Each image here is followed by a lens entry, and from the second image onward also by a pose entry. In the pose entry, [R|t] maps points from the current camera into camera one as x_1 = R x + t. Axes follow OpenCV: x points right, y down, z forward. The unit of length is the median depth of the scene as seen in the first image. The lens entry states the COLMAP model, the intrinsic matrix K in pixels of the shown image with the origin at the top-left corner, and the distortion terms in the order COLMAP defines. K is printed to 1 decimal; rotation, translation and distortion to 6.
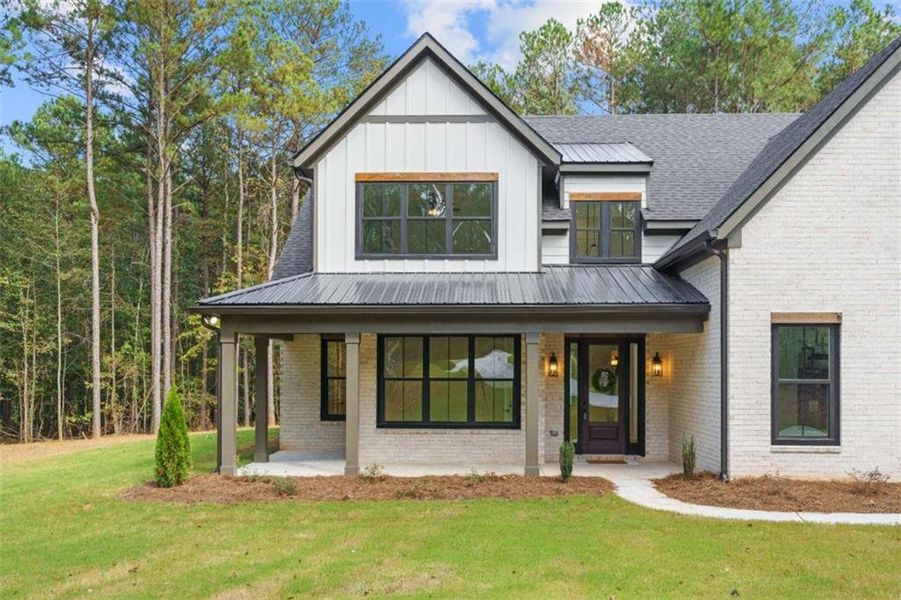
lens RADIAL K [[814.9, 0, 454.5], [0, 814.9, 360.1], [0, 0, 1]] dist [0.004665, 0.000814]
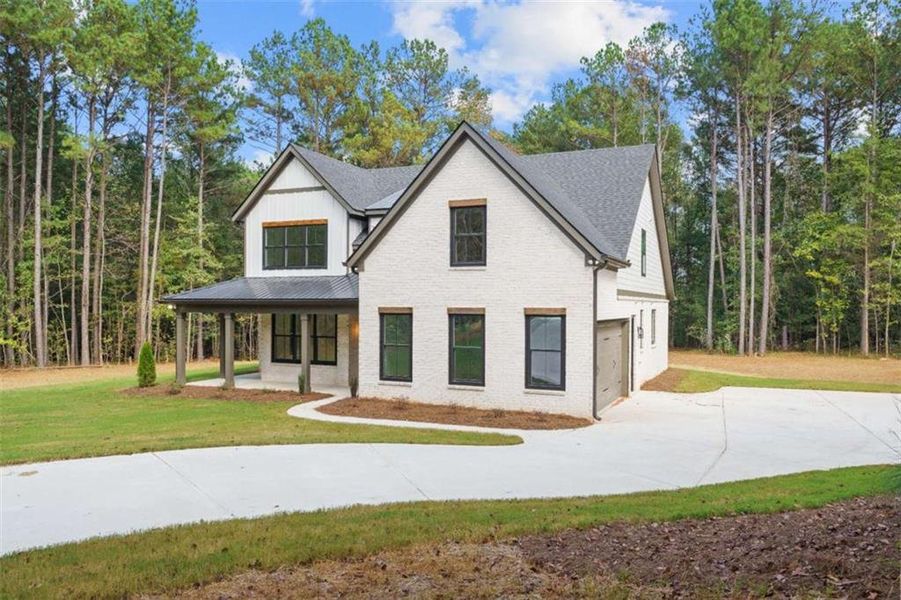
lens RADIAL K [[690.1, 0, 448.3], [0, 690.1, 294.5], [0, 0, 1]] dist [0.001113, -0.001236]
pose [[0.923606, -0.004980, -0.383310, 0.849625], [0.003912, 0.999986, -0.003568, -0.060378], [0.383323, 0.001796, 0.923613, -0.265813]]
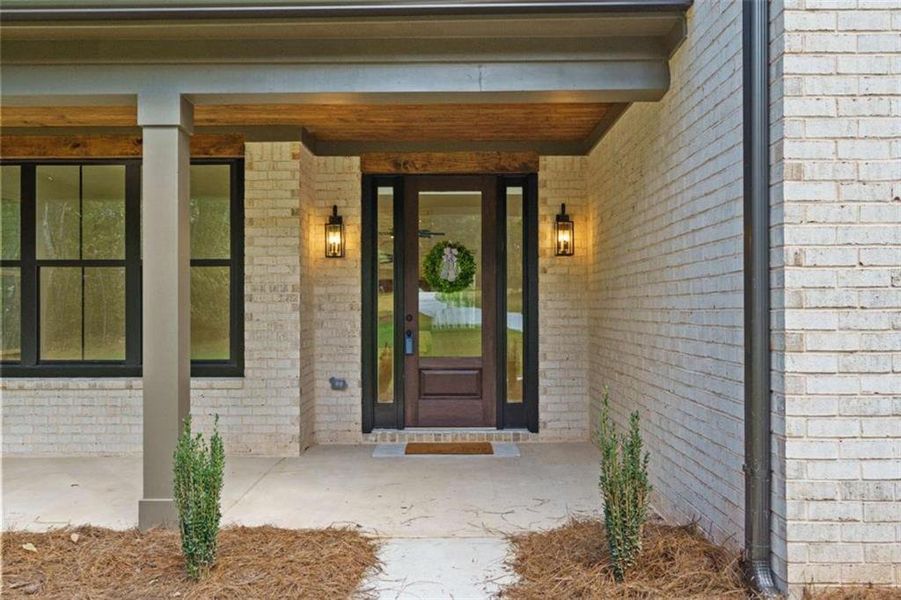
lens RADIAL K [[741.7, 0, 450.5], [0, 741.7, 300.0], [0, 0, 1]] dist [0.011699, 0.002720]
pose [[0.999629, -0.005284, 0.026701, 0.176299], [0.005201, 0.999981, 0.003166, 0.042964], [-0.026717, -0.003026, 0.999638, 0.594799]]
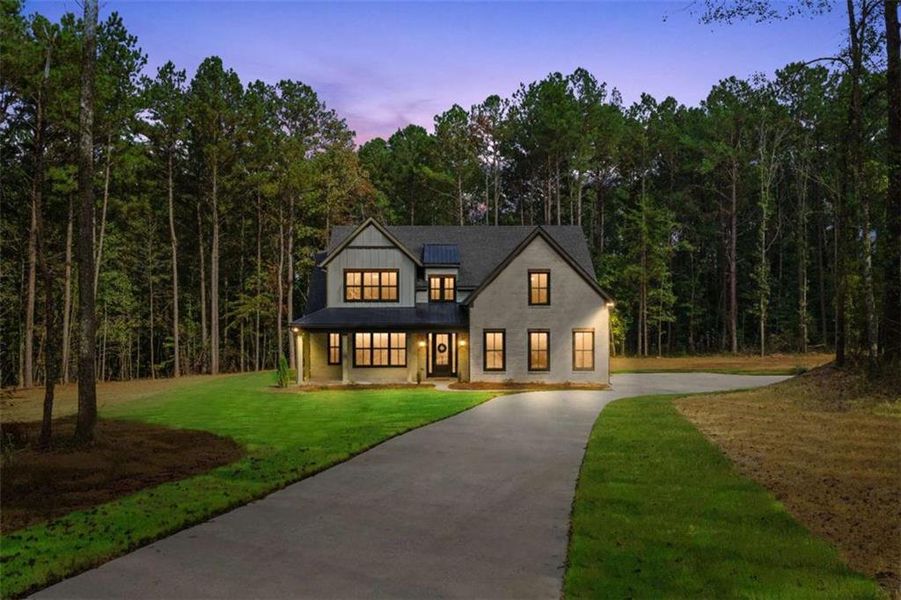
lens RADIAL K [[816.4, 0, 449.8], [0, 816.4, 314.7], [0, 0, 1]] dist [-0.003650, -0.002287]
pose [[0.998762, -0.006372, 0.049329, 0.084299], [0.005756, 0.999904, 0.012619, -0.113938], [-0.049405, -0.012319, 0.998703, -1.576101]]
